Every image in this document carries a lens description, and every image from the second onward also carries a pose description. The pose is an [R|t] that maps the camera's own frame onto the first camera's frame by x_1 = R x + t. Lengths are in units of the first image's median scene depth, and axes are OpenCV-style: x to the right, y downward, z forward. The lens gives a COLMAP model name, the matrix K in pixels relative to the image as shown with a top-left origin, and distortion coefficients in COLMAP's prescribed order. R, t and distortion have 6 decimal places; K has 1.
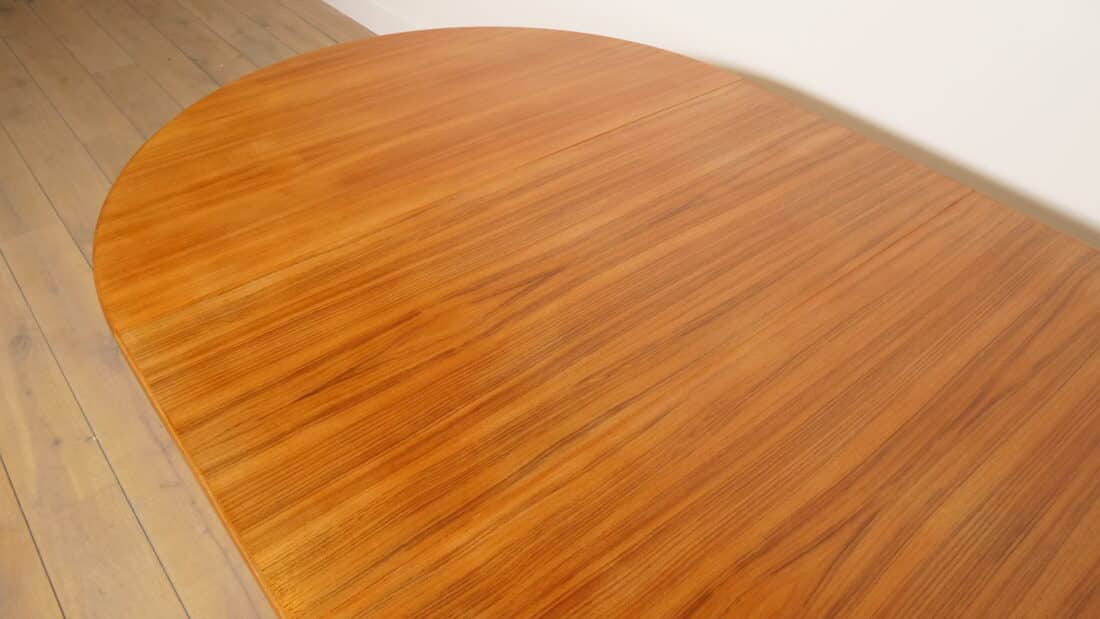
lens RADIAL K [[858.4, 0, 531.4], [0, 858.4, 294.5], [0, 0, 1]] dist [-0.041642, -0.013241]
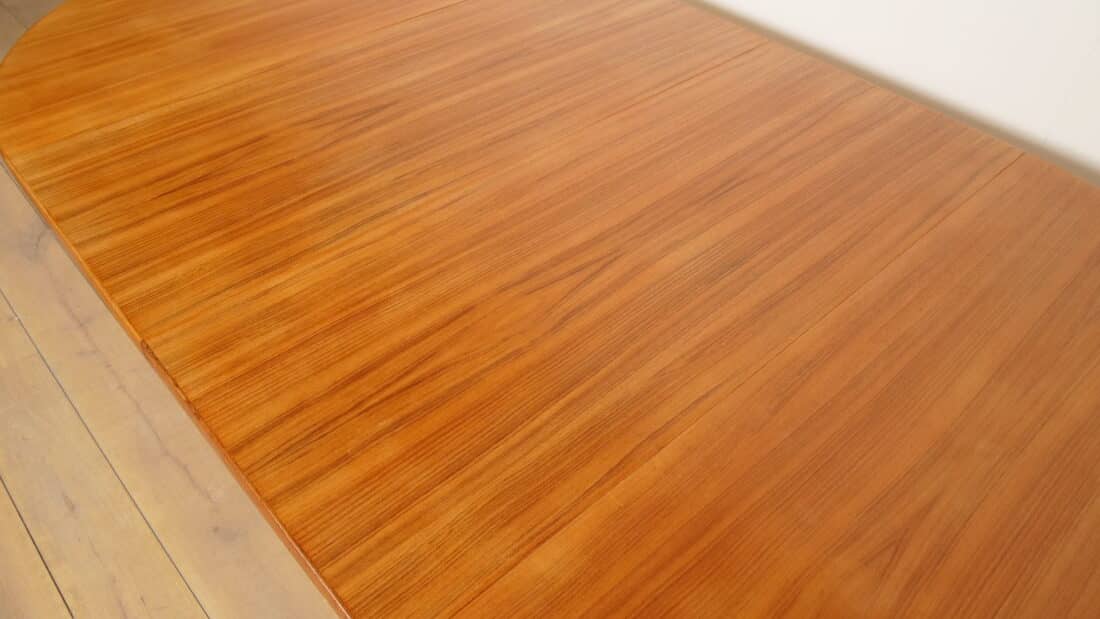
lens RADIAL K [[883.6, 0, 539.3], [0, 883.6, 310.2], [0, 0, 1]] dist [-0.053165, 0.025138]
pose [[0.998639, -0.036781, 0.036976, 0.200336], [0.035065, 0.998324, 0.046047, 0.230537], [-0.038608, -0.044688, 0.998255, -0.245556]]
